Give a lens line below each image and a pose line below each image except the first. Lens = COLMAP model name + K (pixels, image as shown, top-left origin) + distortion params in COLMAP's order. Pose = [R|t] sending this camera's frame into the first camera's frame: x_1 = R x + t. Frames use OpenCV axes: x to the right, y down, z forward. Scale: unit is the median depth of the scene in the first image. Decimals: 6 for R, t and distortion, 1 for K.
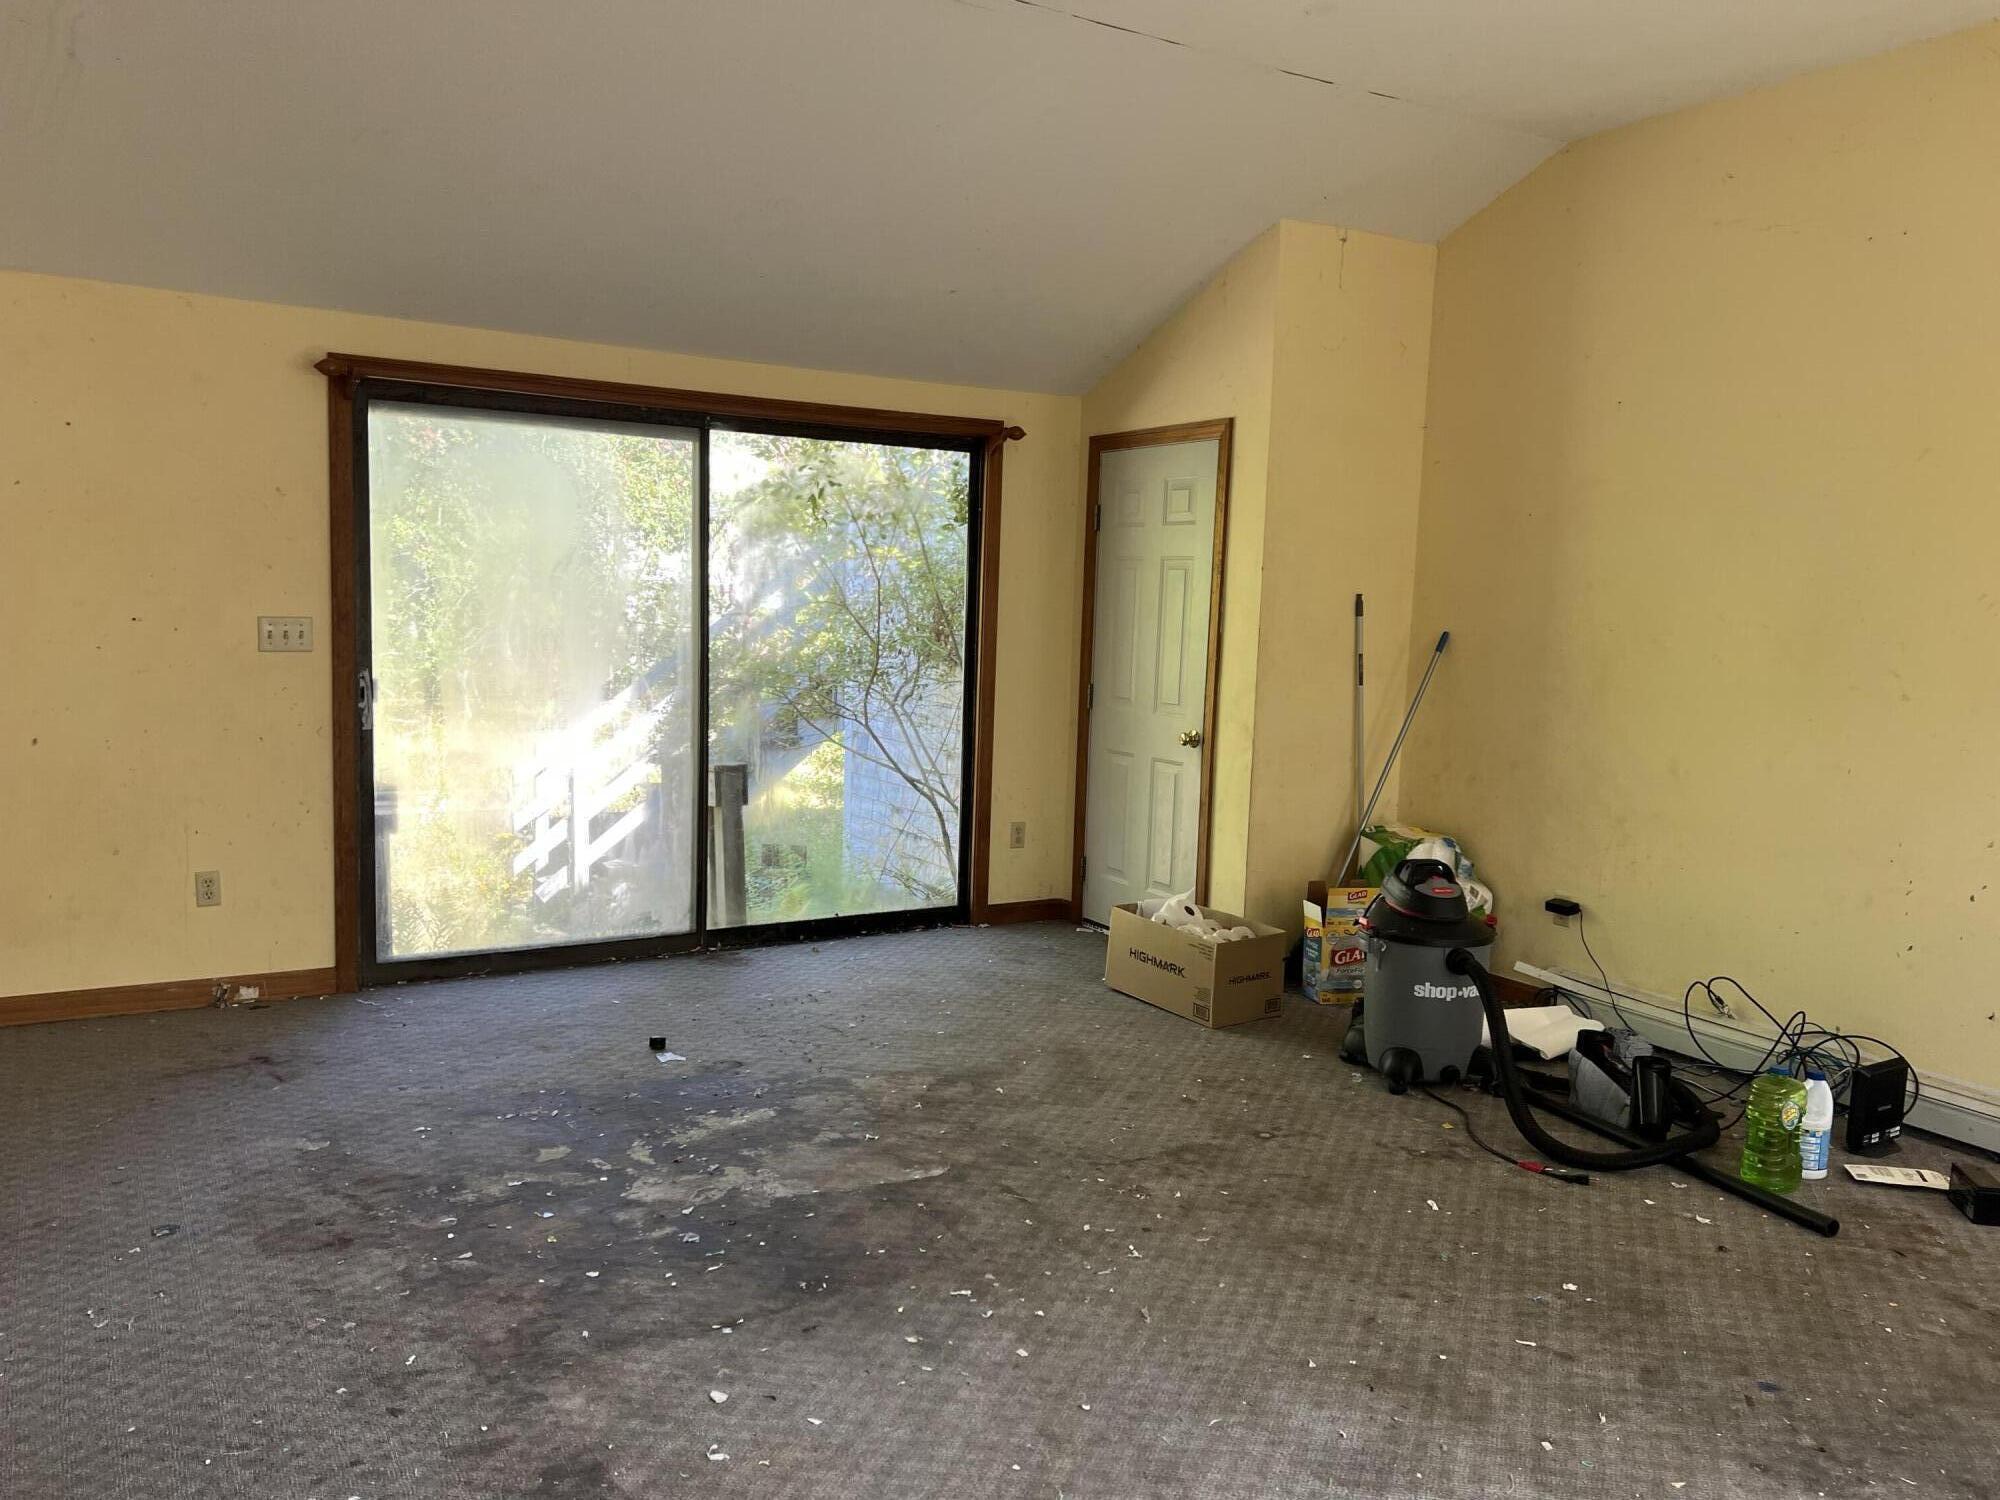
lens RADIAL K [[1496.6, 0, 999.6], [0, 1496.6, 754.6], [0, 0, 1]] dist [0.079961, -0.086793]
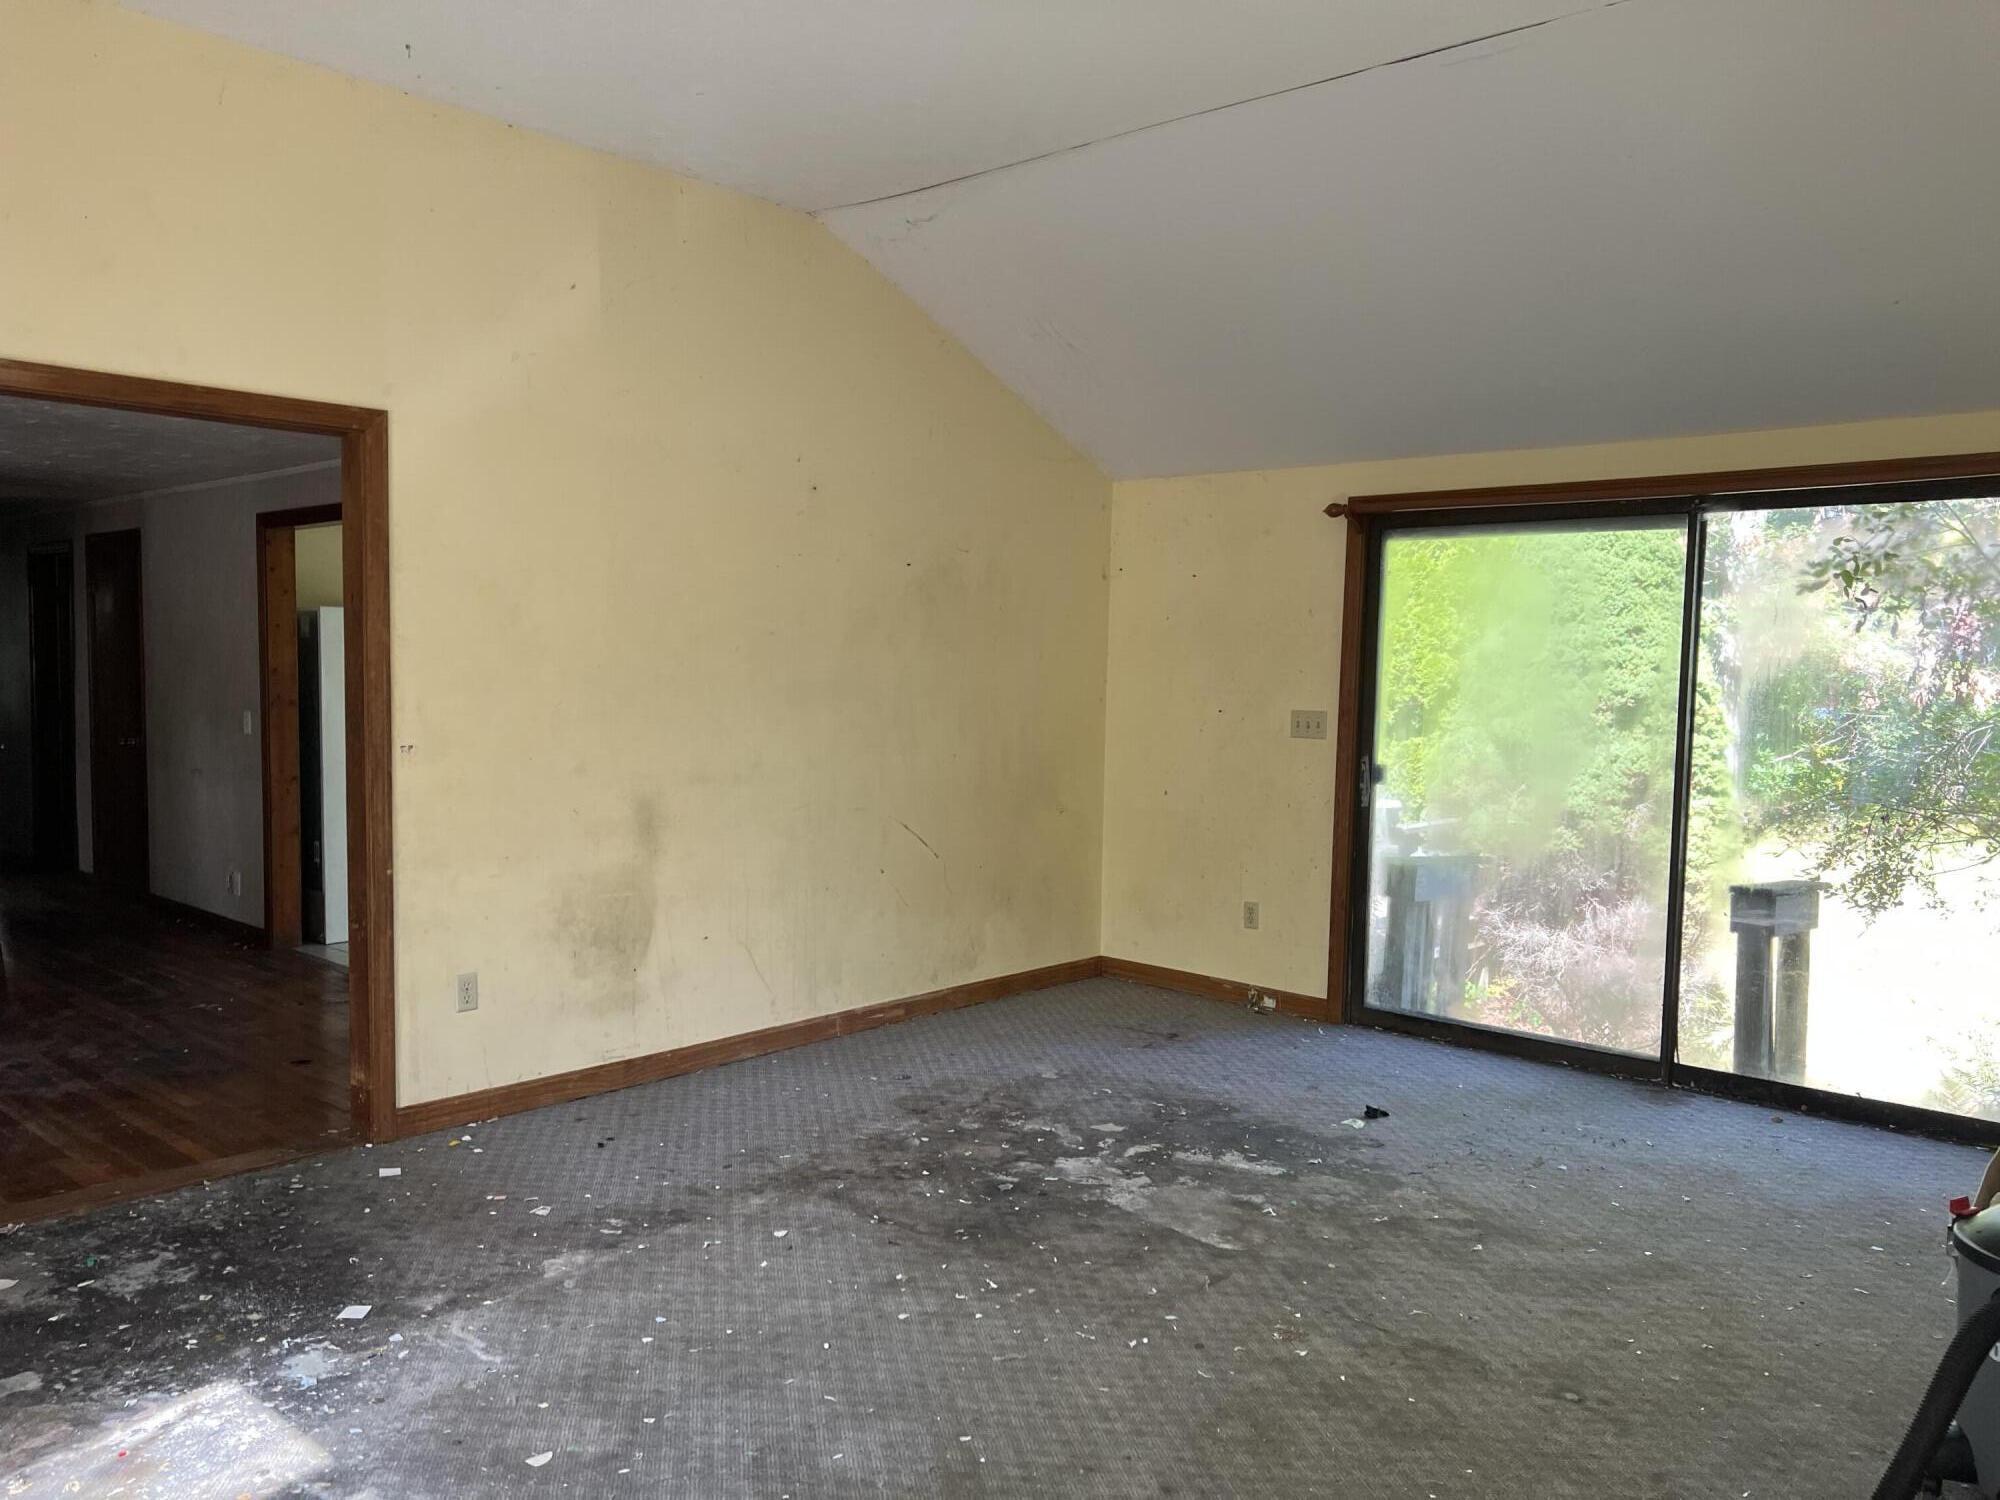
lens RADIAL K [[1496.6, 0, 999.6], [0, 1496.6, 754.6], [0, 0, 1]] dist [0.079961, -0.086793]
pose [[0.298696, 0.033109, -0.953774, 0.727702], [-0.113513, 0.993536, -0.001060, -0.026643], [0.947574, 0.108582, 0.300523, 0.433138]]
